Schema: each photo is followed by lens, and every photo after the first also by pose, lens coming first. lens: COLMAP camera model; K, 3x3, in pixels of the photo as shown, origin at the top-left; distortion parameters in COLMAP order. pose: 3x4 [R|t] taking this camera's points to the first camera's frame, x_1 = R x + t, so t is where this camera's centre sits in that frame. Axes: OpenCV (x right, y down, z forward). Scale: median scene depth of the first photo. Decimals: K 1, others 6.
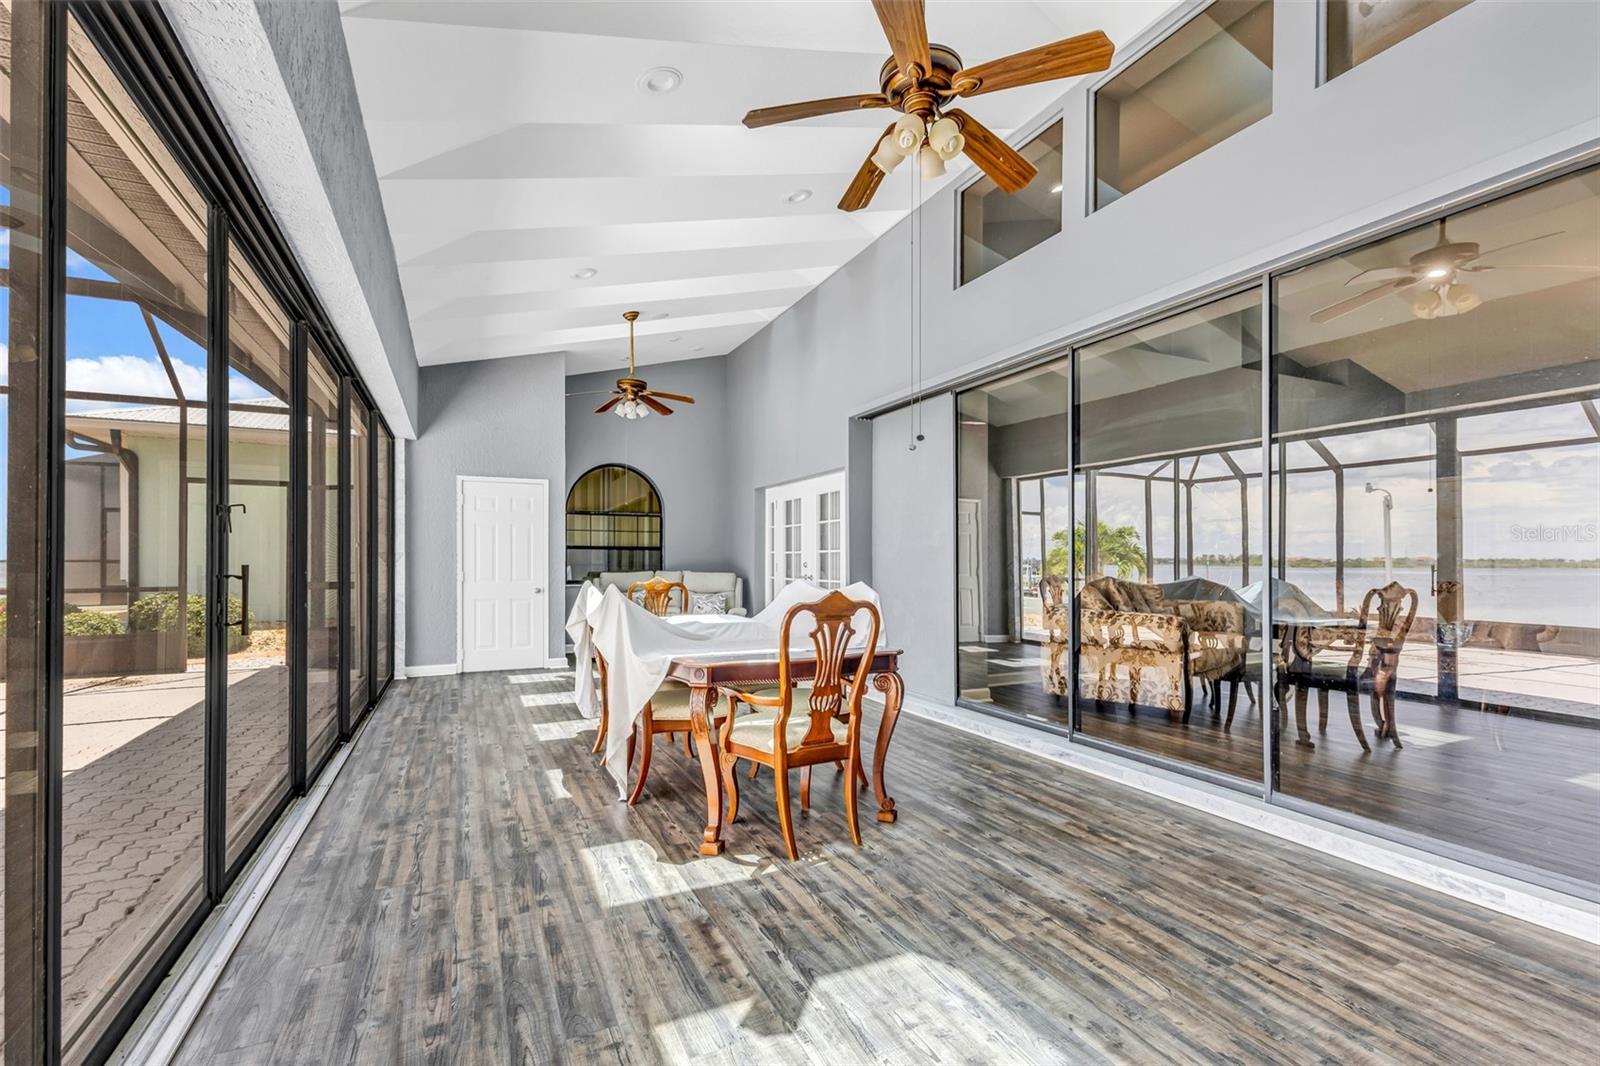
lens RADIAL K [[702.0, 0, 788.3], [0, 702.0, 558.6], [0, 0, 1]] dist [0.001555, 0.000007]
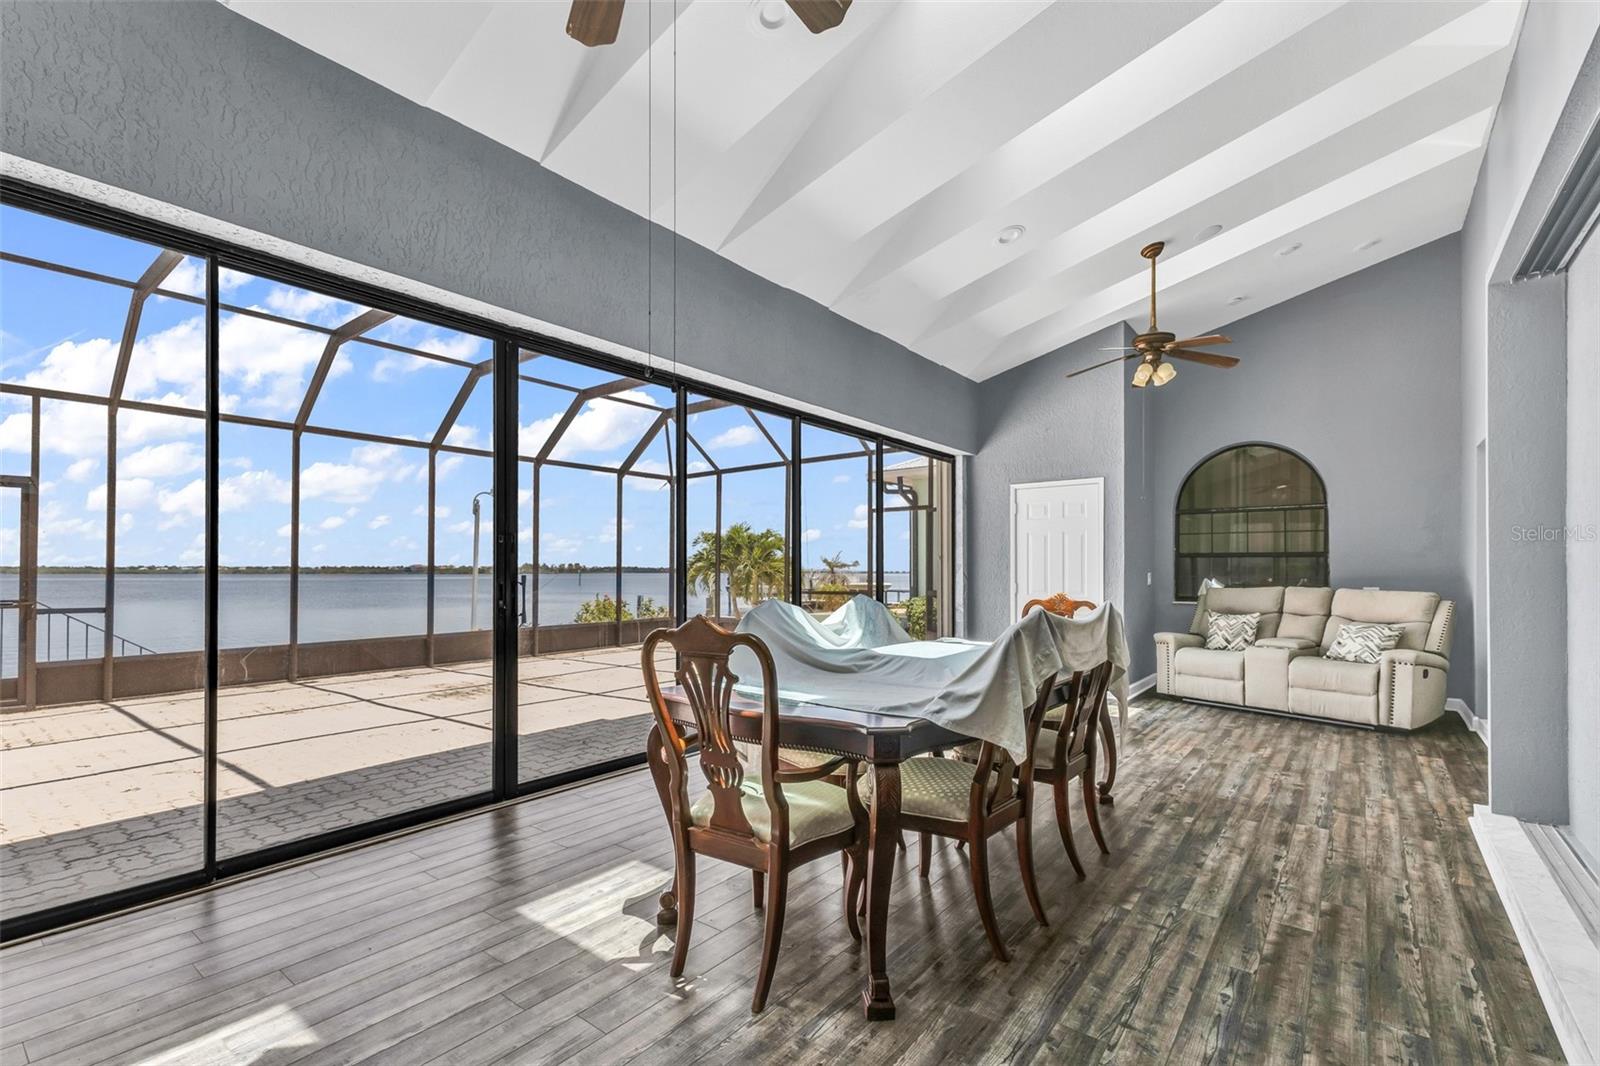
lens RADIAL K [[714.2, 0, 795.5], [0, 714.2, 561.0], [0, 0, 1]] dist [0.014323, 0.000175]
pose [[0.447179, -0.018191, -0.894259, 0.282724], [0.007820, 0.999834, -0.016428, 0.001437], [0.894410, 0.000354, 0.447248, 0.289425]]
